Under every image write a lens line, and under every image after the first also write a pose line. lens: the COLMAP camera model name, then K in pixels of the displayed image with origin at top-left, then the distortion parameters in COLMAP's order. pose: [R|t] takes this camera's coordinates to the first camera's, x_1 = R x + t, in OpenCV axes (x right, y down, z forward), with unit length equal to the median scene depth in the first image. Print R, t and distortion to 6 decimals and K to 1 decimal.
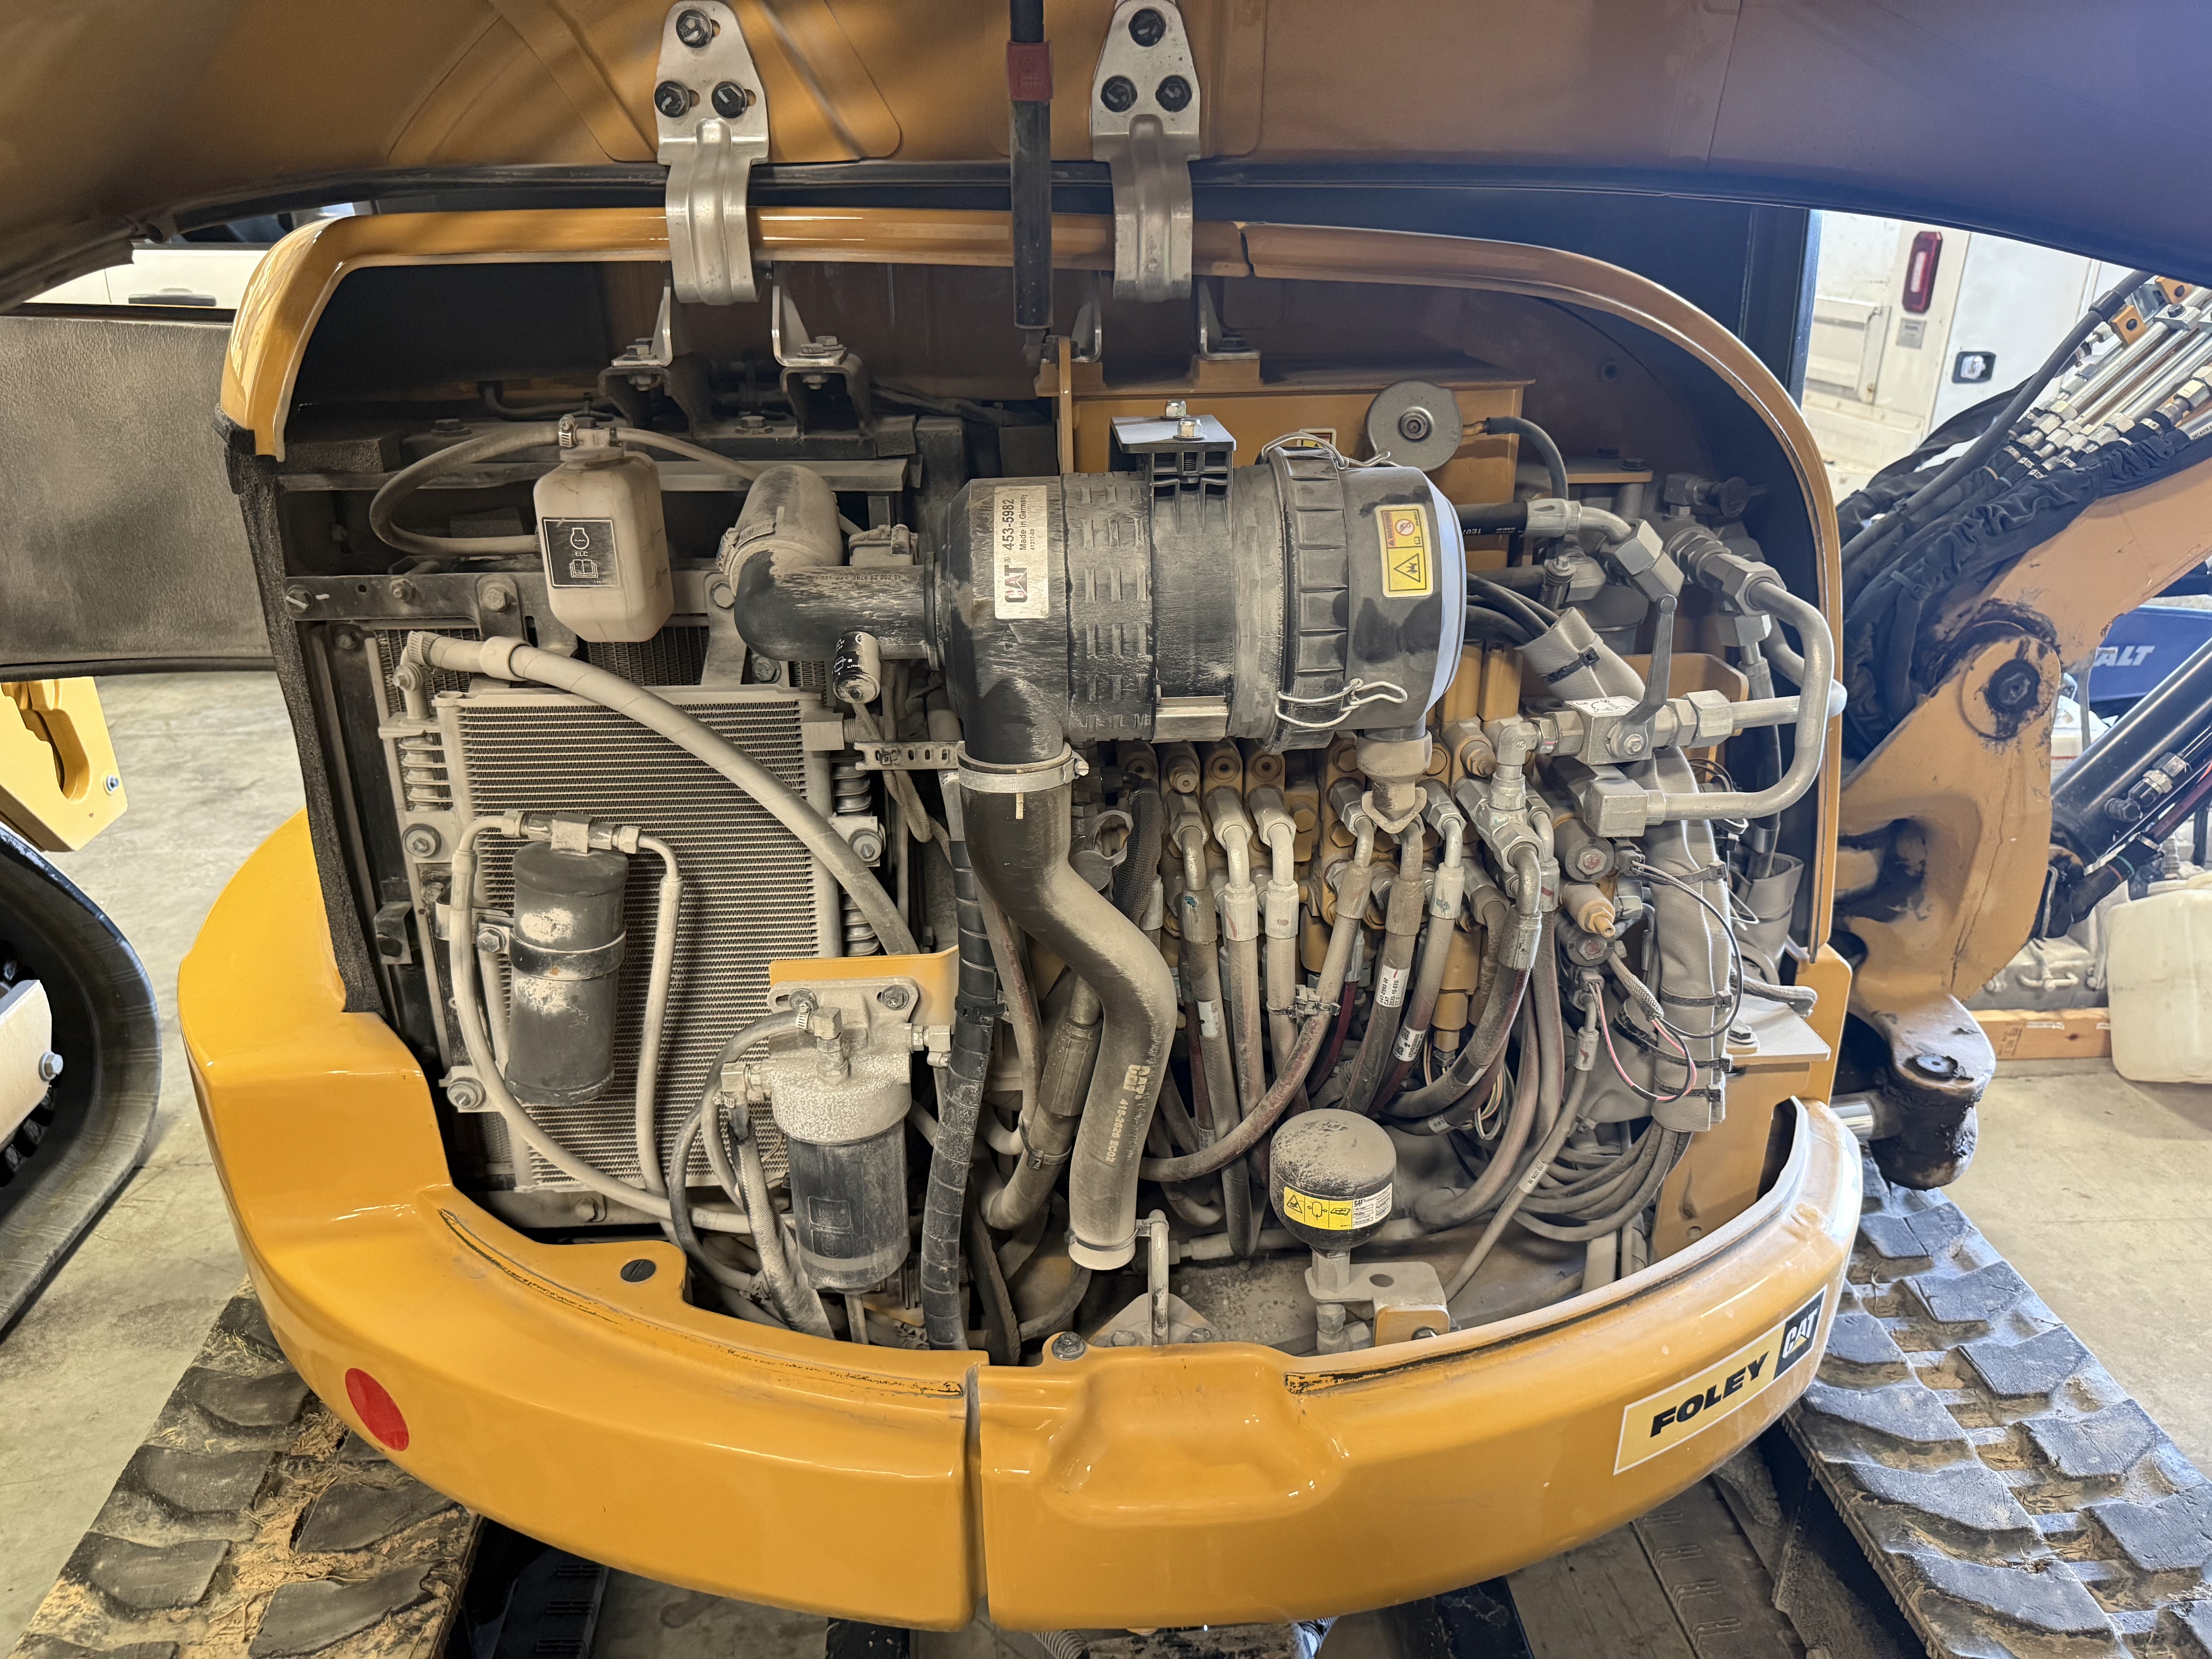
lens RADIAL K [[1611.9, 0, 1106.0], [0, 1611.9, 829.5], [0, 0, 1]] dist [-0.060436, 0.046142]
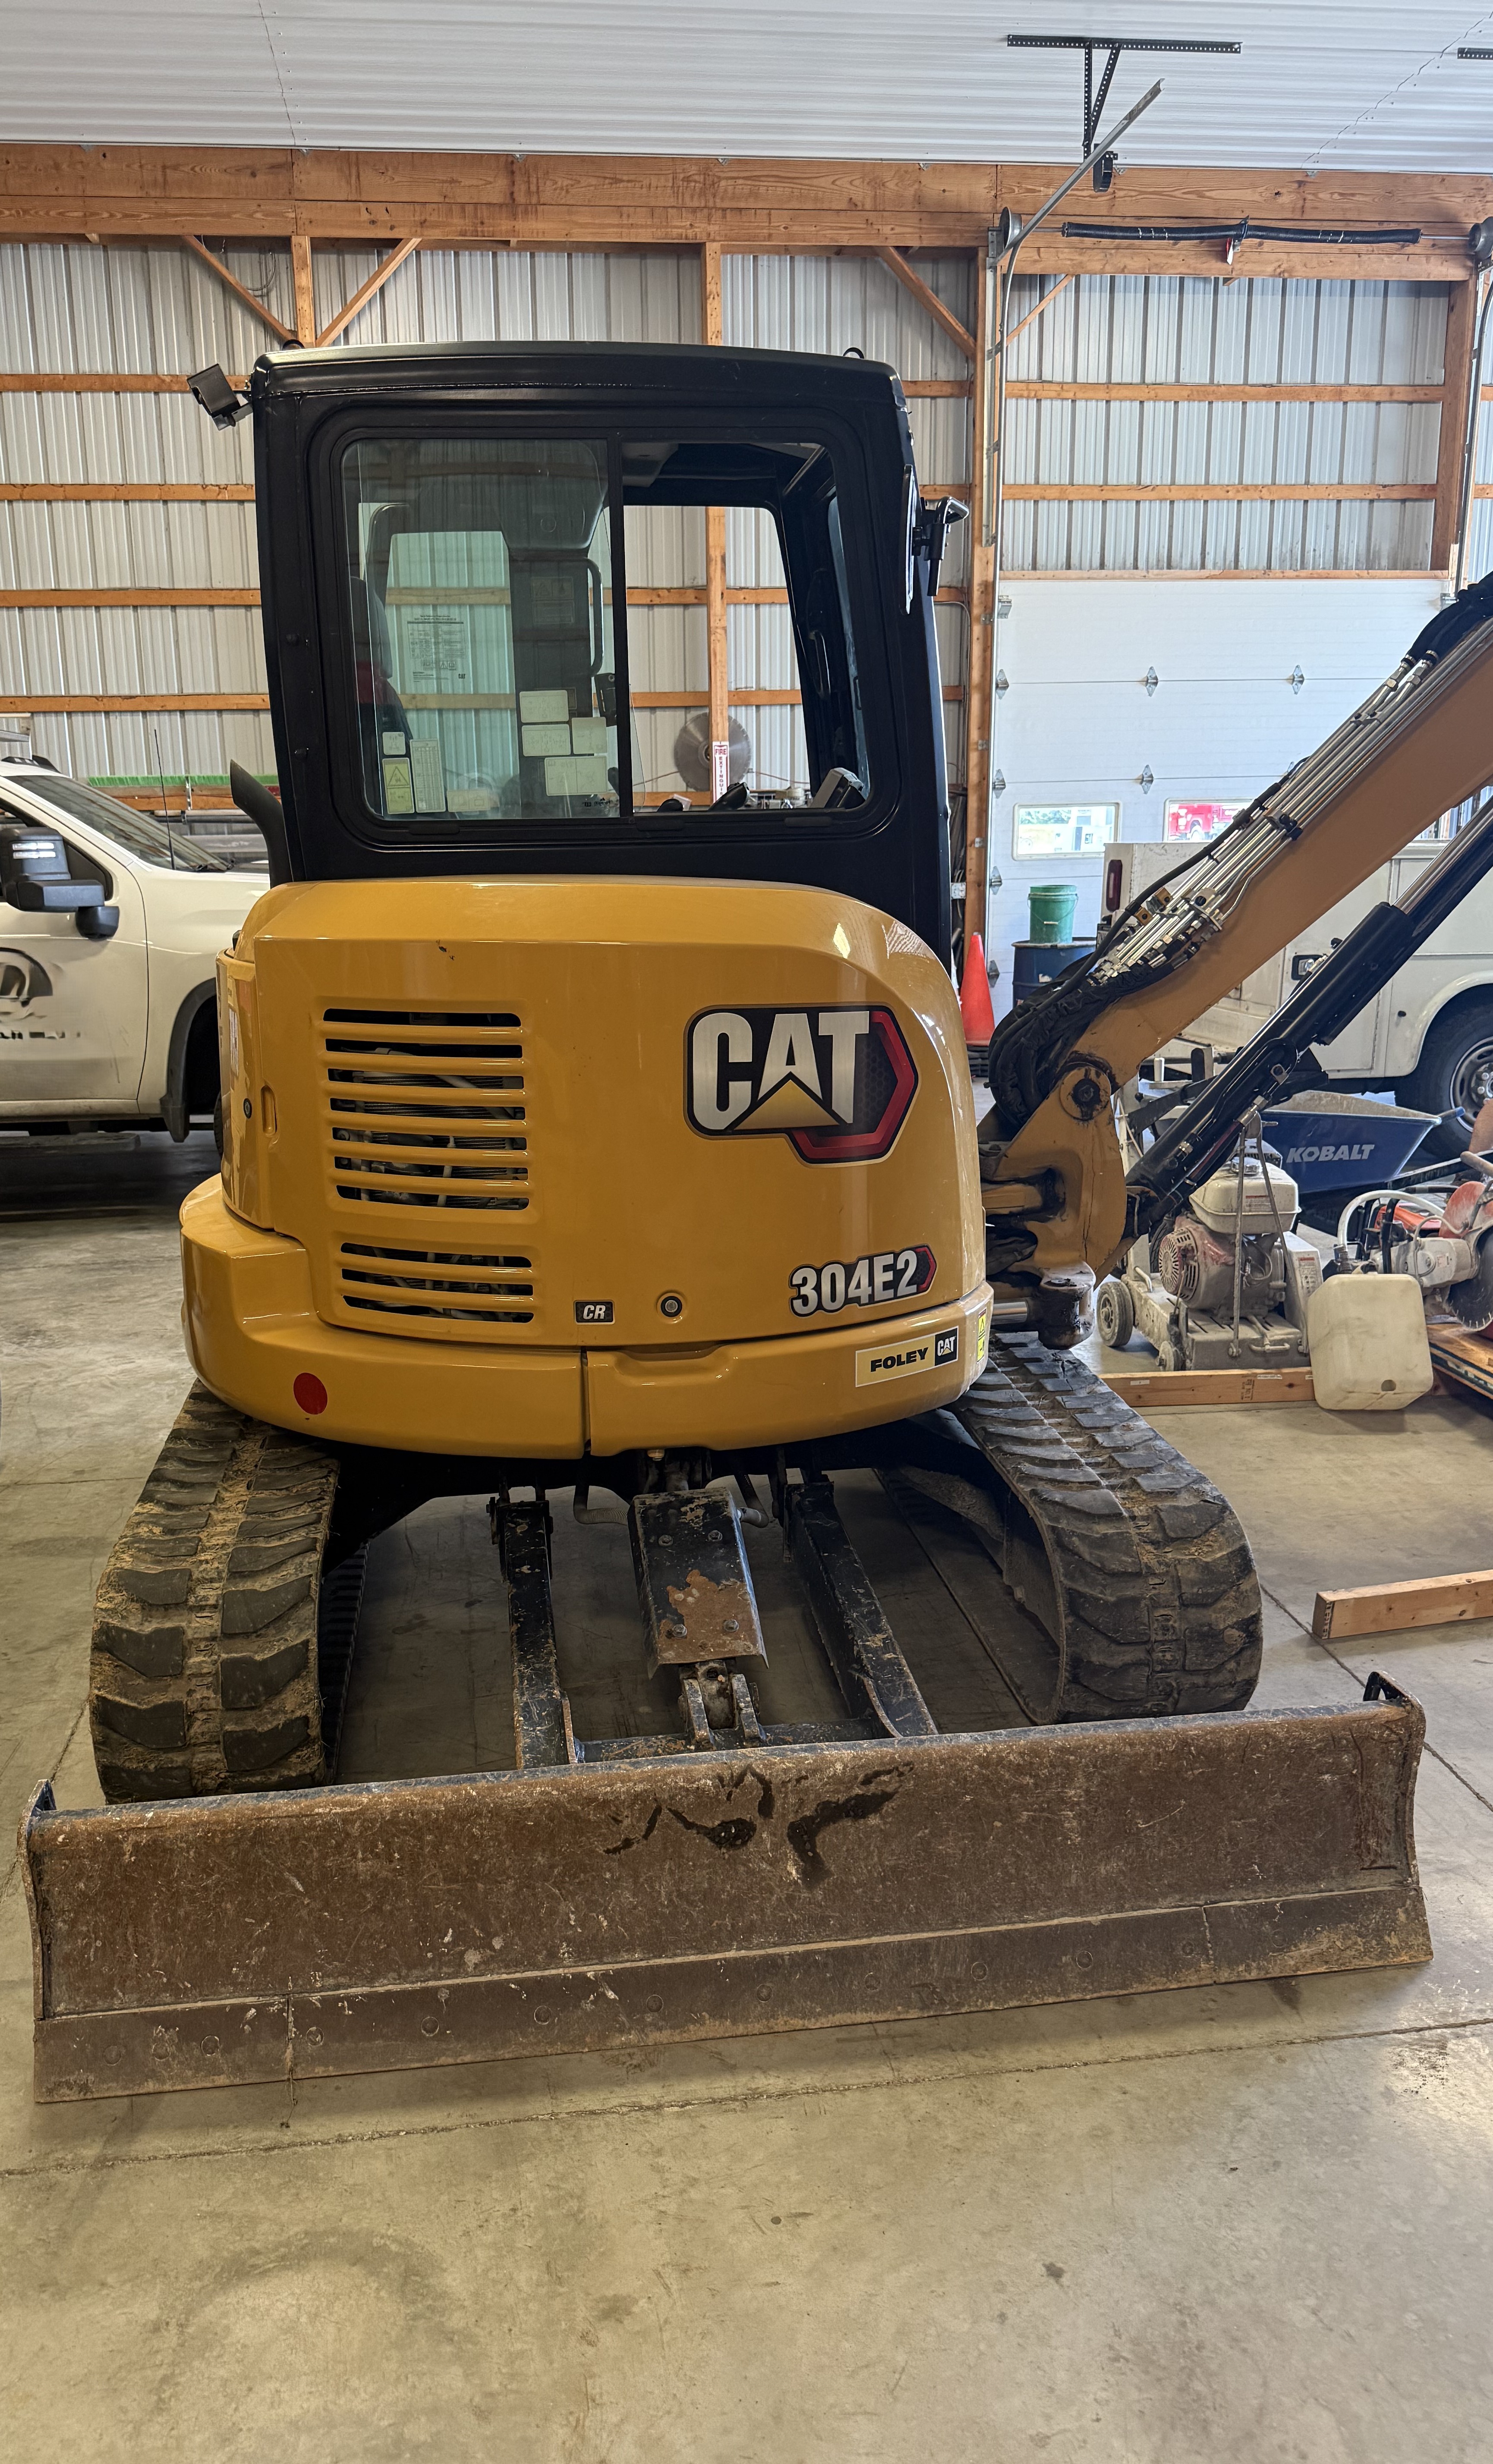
lens RADIAL K [[1768.5, 0, 693.0], [0, 1768.5, 1224.5], [0, 0, 1]] dist [0.036554, -0.002988]
pose [[0.998879, -0.029106, 0.037328, -0.007989], [0.034843, 0.985905, -0.163637, 0.410425], [-0.032039, 0.164754, 0.985814, -1.122097]]
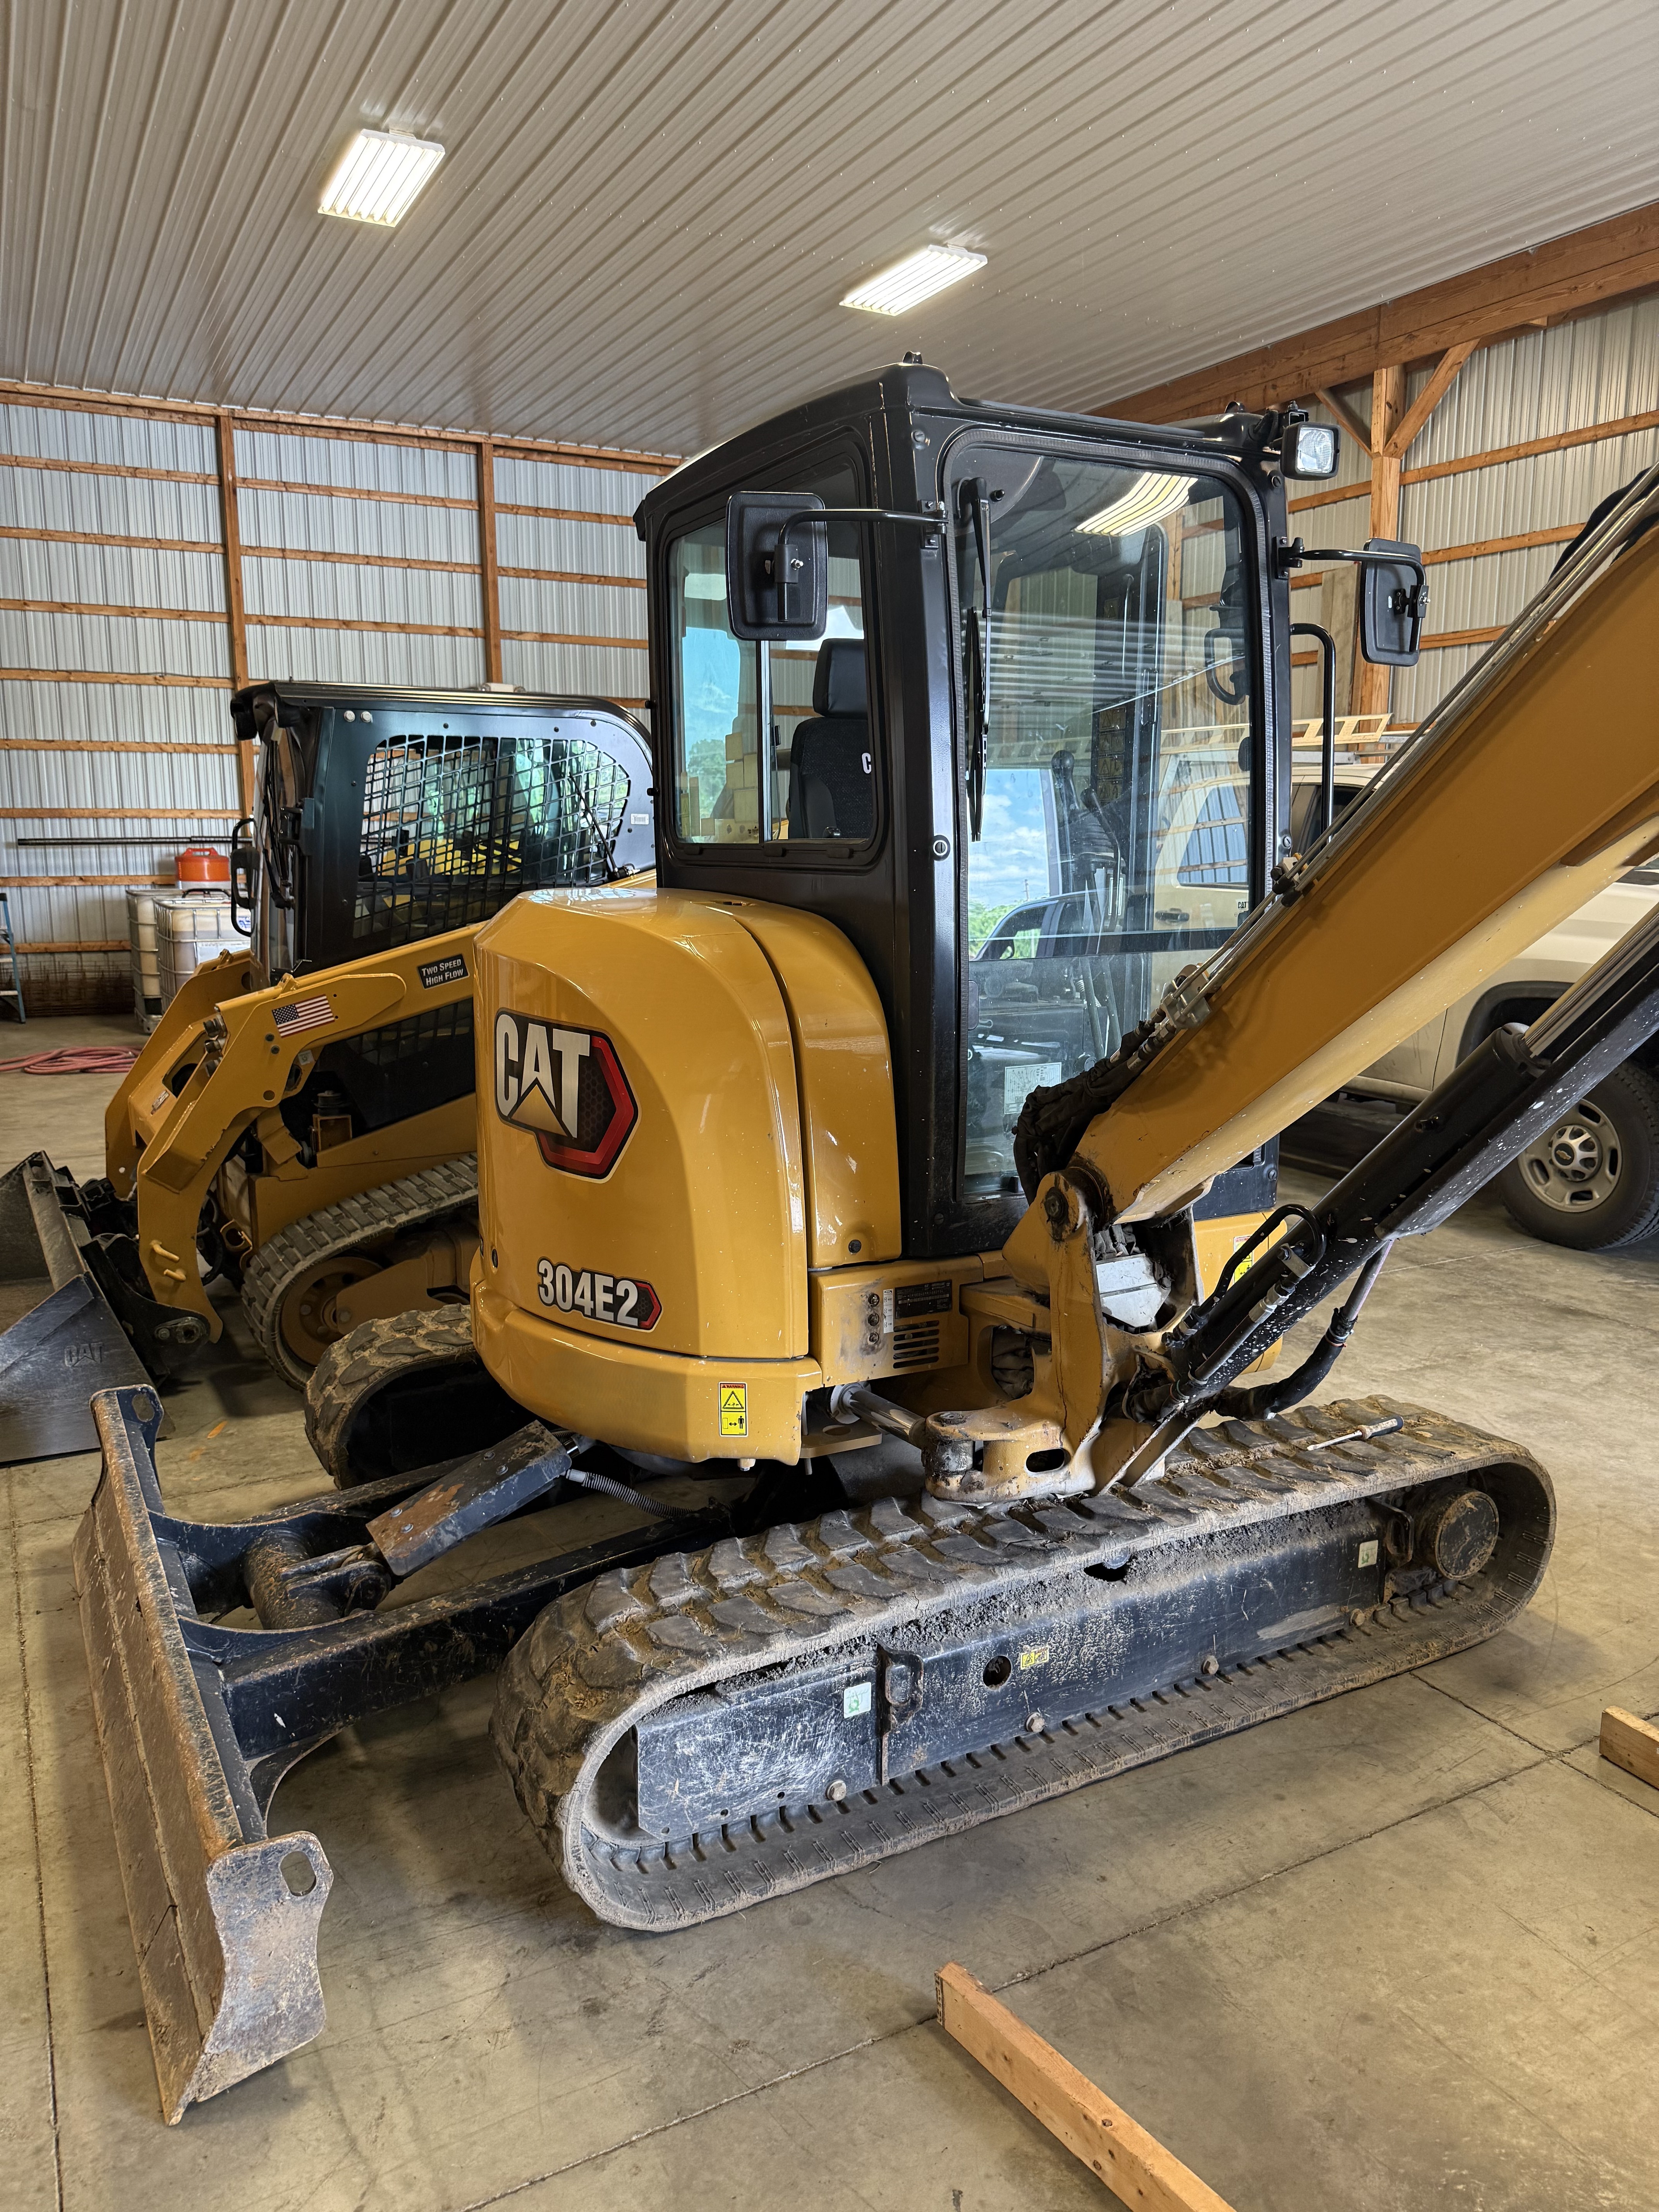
lens RADIAL K [[1574.4, 0, 834.8], [0, 1574.4, 1108.4], [0, 0, 1]] dist [0.050070, -0.076167]
pose [[0.391043, 0.156831, -0.906912, 1.824453], [-0.346062, 0.938121, 0.013013, -0.120795], [0.852834, 0.308759, 0.421119, 0.135069]]
